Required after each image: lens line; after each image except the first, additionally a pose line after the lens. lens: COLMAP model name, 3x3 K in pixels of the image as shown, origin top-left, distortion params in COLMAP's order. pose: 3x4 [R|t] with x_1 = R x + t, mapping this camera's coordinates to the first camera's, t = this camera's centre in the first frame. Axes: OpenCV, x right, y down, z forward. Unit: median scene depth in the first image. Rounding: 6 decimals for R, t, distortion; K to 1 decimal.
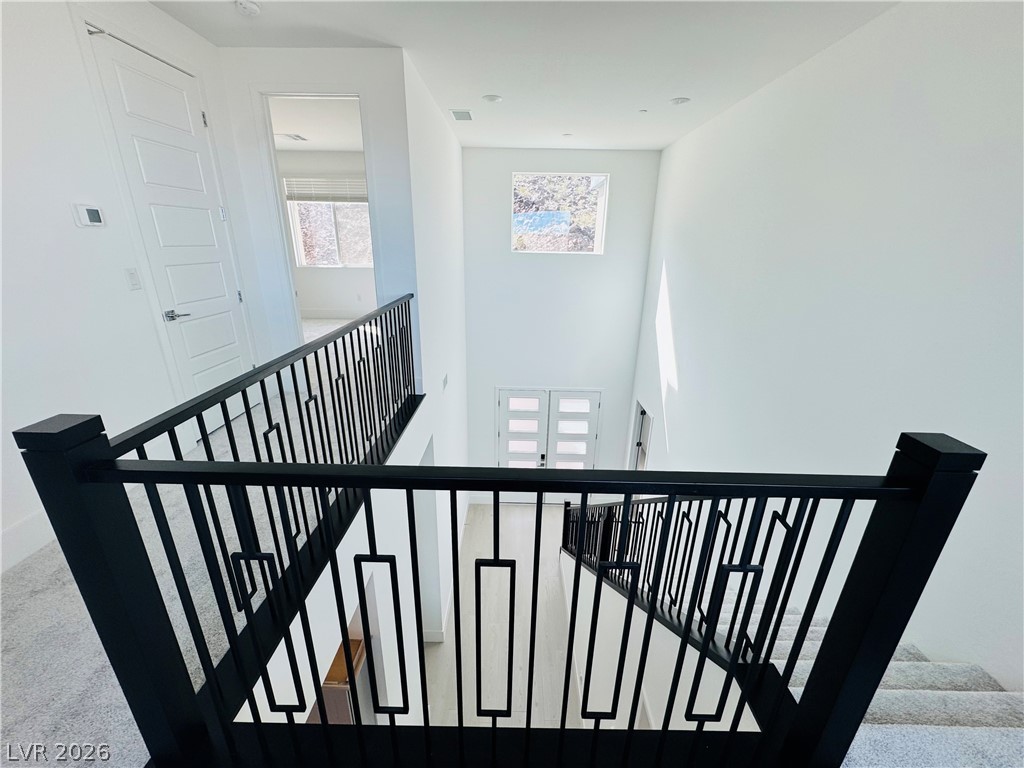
lens RADIAL K [[408.4, 0, 511.9], [0, 408.4, 385.3], [0, 0, 1]] dist [-0.006835, 0.000984]
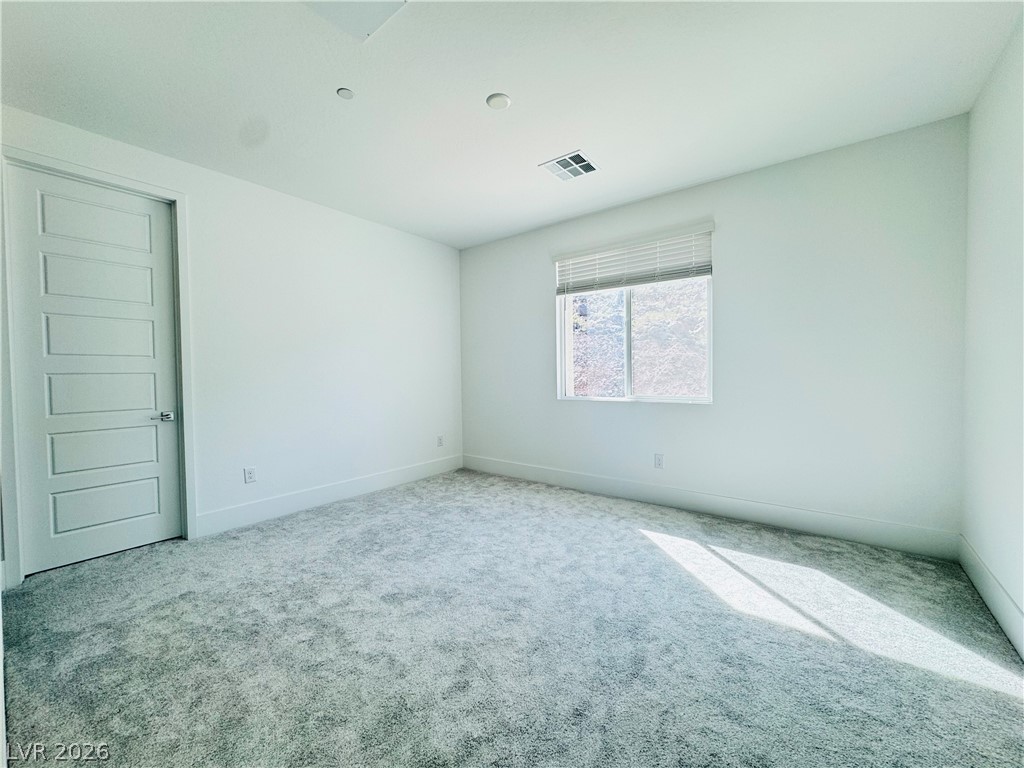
lens RADIAL K [[408.4, 0, 515.0], [0, 408.4, 384.9], [0, 0, 1]] dist [-0.006835, 0.000984]
pose [[0.799973, -0.004206, -0.600021, -0.554416], [-0.179928, 0.952278, -0.246563, -0.385034], [0.572424, 0.305204, 0.761040, 1.273779]]
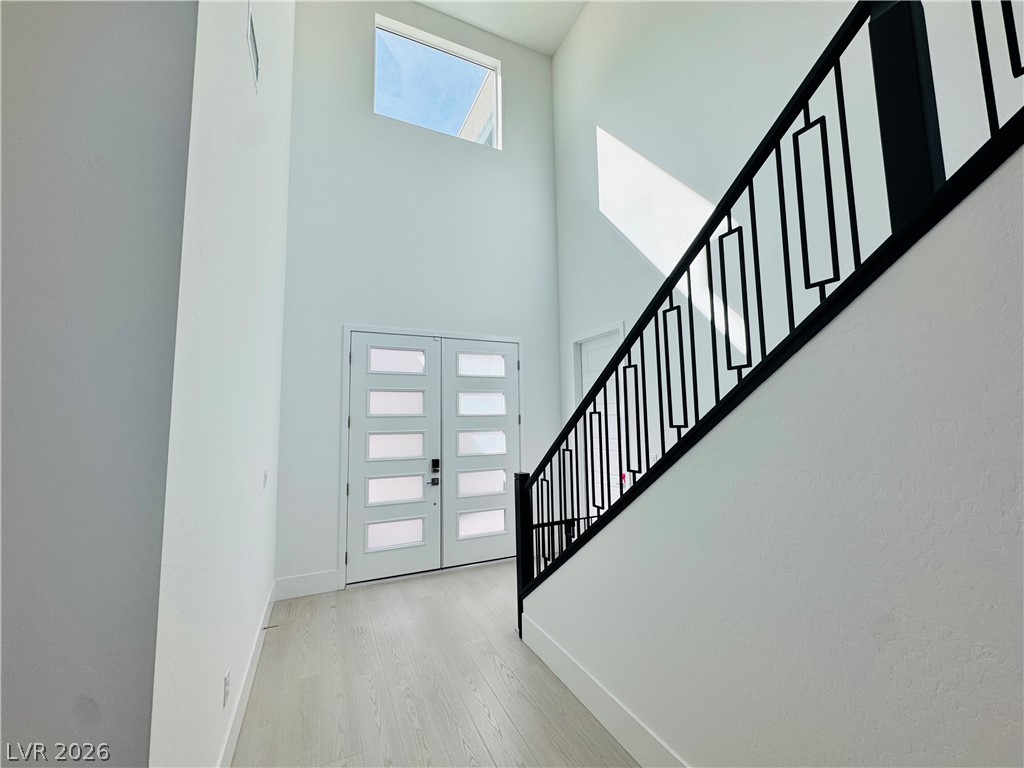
lens RADIAL K [[408.4, 0, 512.8], [0, 408.4, 386.2], [0, 0, 1]] dist [-0.006835, 0.000984]
pose [[0.897641, 0.005997, 0.440687, -0.197348], [0.170701, 0.917130, -0.360184, 0.806537], [-0.406327, 0.398542, 0.822230, 1.285392]]
